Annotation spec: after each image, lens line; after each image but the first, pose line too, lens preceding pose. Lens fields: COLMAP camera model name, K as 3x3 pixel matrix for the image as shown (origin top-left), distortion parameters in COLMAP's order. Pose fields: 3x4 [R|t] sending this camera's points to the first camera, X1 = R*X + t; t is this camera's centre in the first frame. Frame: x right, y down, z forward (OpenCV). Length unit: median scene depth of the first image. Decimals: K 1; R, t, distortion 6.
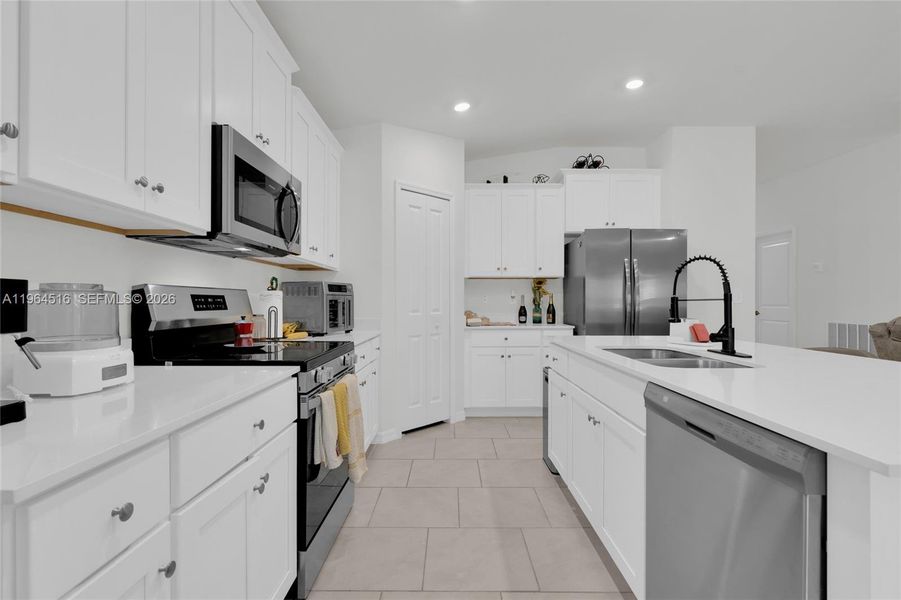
lens RADIAL K [[415.5, 0, 443.6], [0, 415.5, 303.6], [0, 0, 1]] dist [-0.007556, 0.002286]
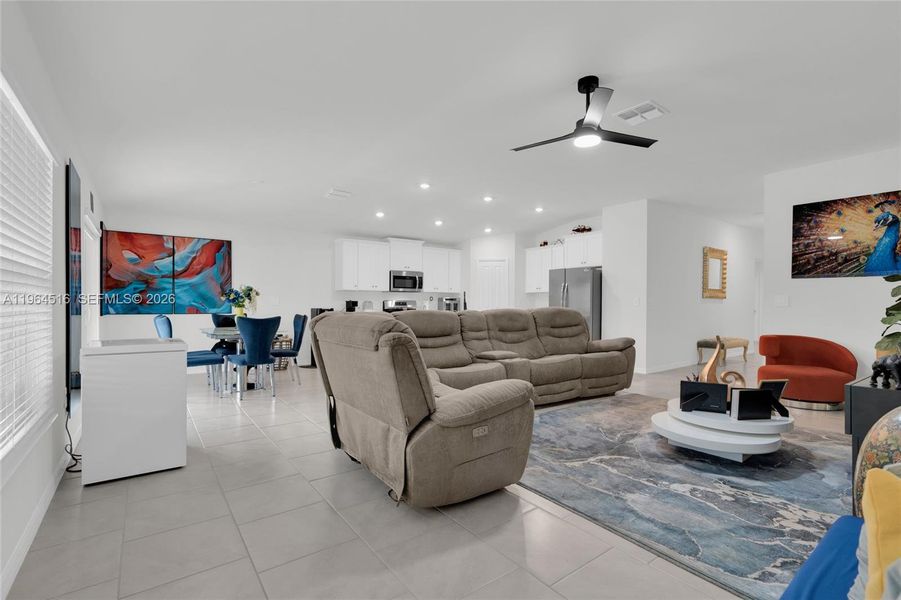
lens RADIAL K [[415.5, 0, 459.9], [0, 415.5, 305.0], [0, 0, 1]] dist [-0.007556, 0.002286]
pose [[0.622629, 0.004516, -0.782504, 2.818933], [-0.009134, 0.999957, -0.001496, 0.009990], [0.782464, 0.008079, 0.622643, -1.102536]]
